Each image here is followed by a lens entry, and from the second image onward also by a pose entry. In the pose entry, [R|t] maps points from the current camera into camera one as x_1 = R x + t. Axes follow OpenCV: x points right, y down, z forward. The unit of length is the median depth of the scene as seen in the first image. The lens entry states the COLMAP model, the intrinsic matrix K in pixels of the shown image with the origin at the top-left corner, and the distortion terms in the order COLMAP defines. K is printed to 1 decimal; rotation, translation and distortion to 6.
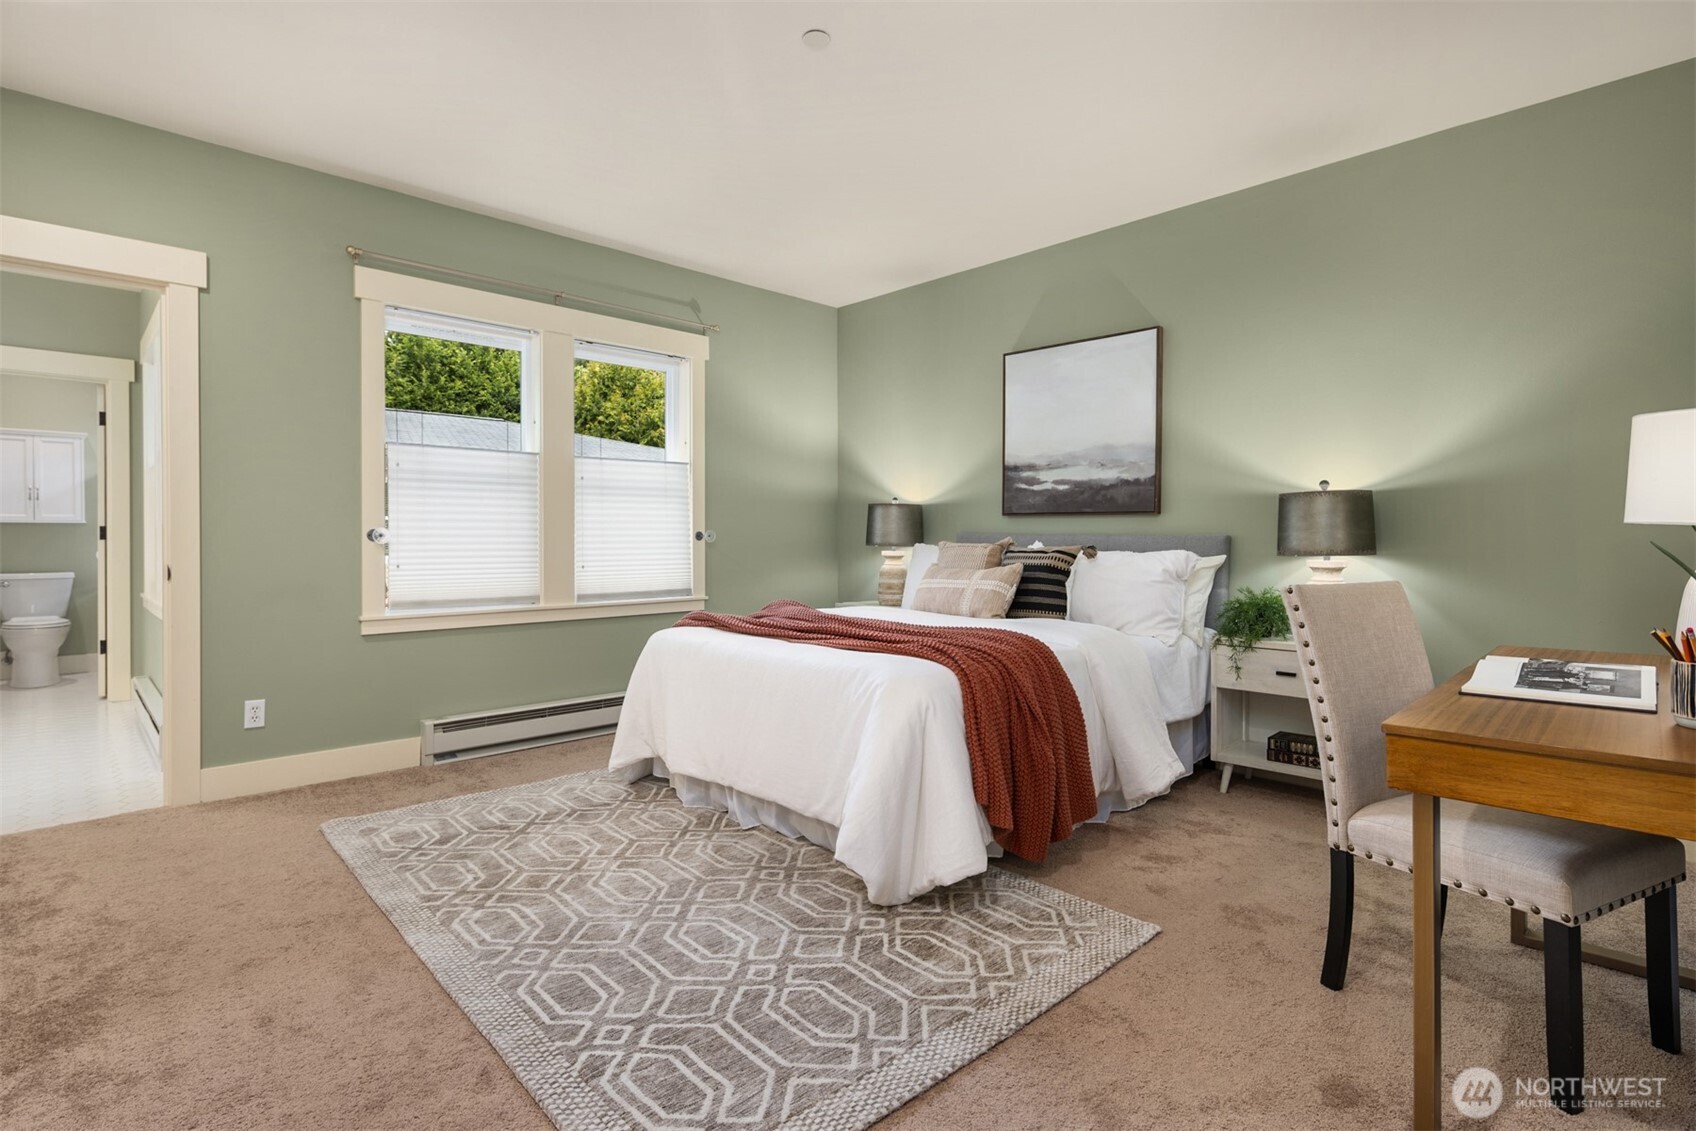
lens RADIAL K [[831.5, 0, 841.5], [0, 831.5, 547.7], [0, 0, 1]] dist [0.002224, 0.001163]
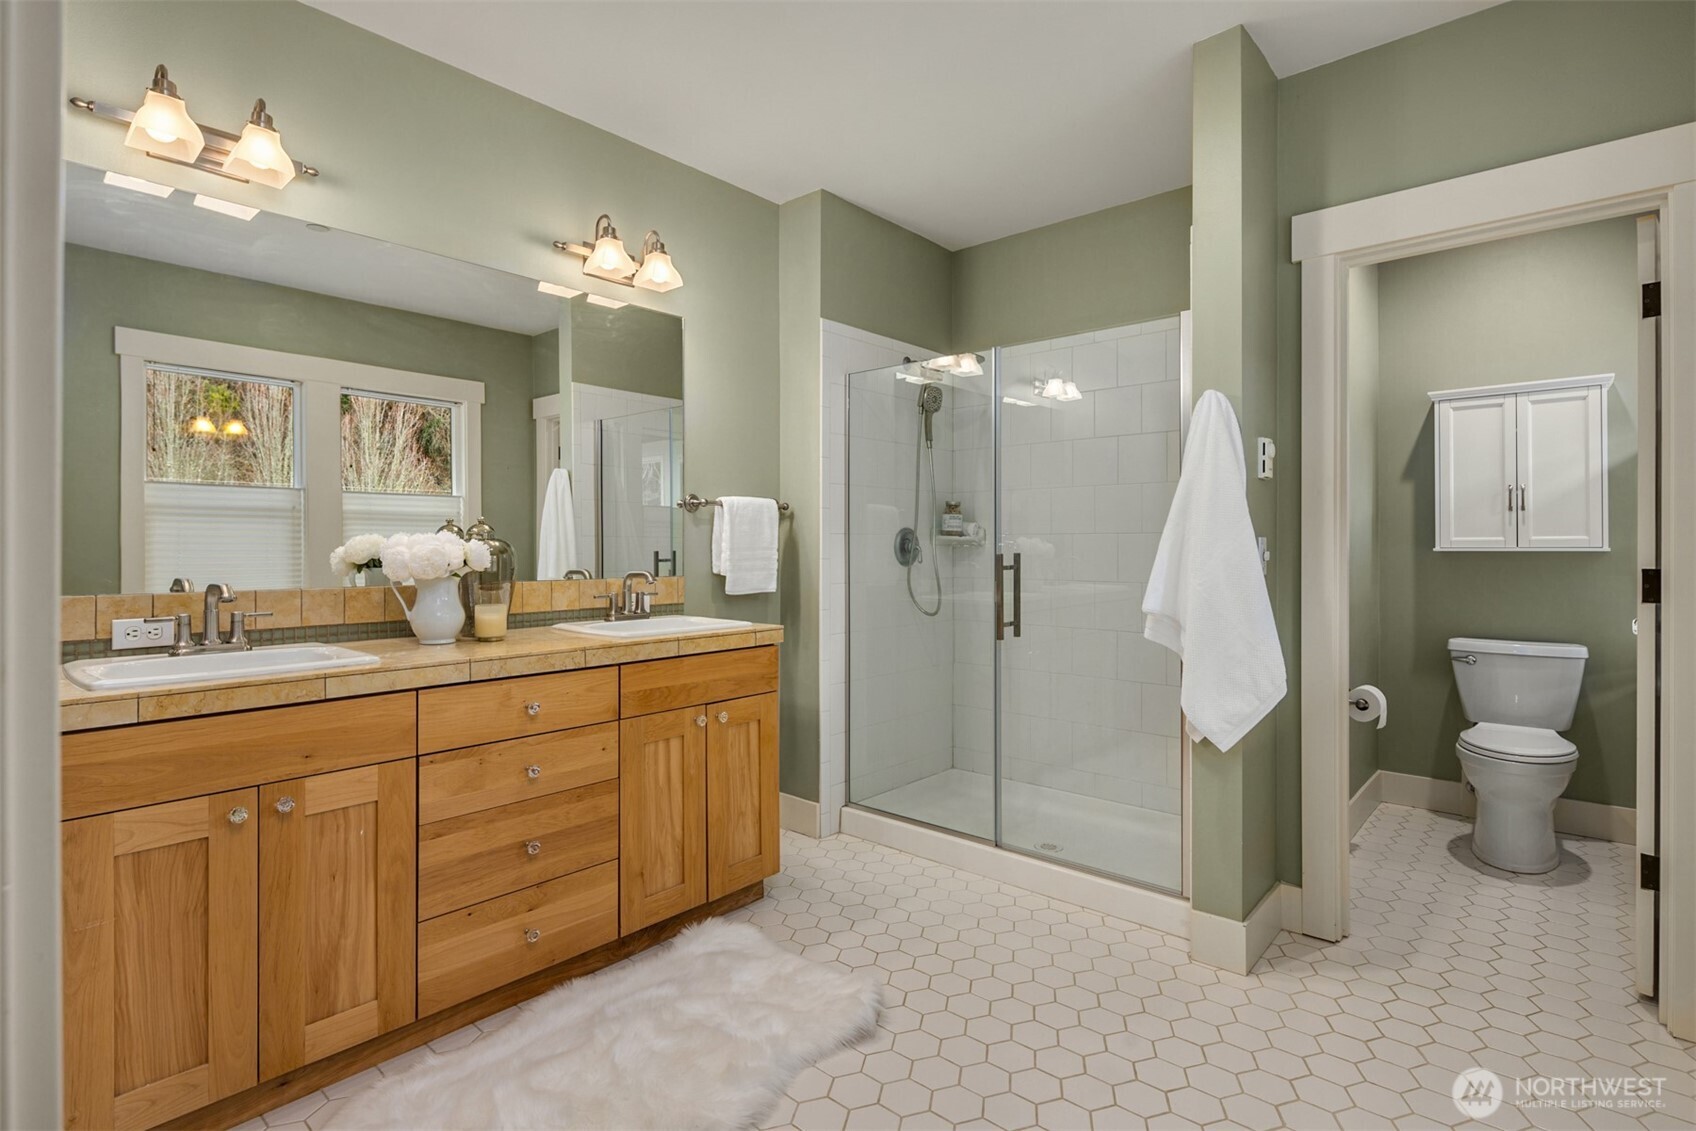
lens RADIAL K [[831.5, 0, 839.7], [0, 831.5, 552.5], [0, 0, 1]] dist [0.002224, 0.001163]
pose [[0.080768, -0.002909, -0.996729, -0.453672], [-0.009170, 0.999951, -0.003661, -0.023143], [0.996691, 0.009436, 0.080737, 0.507811]]
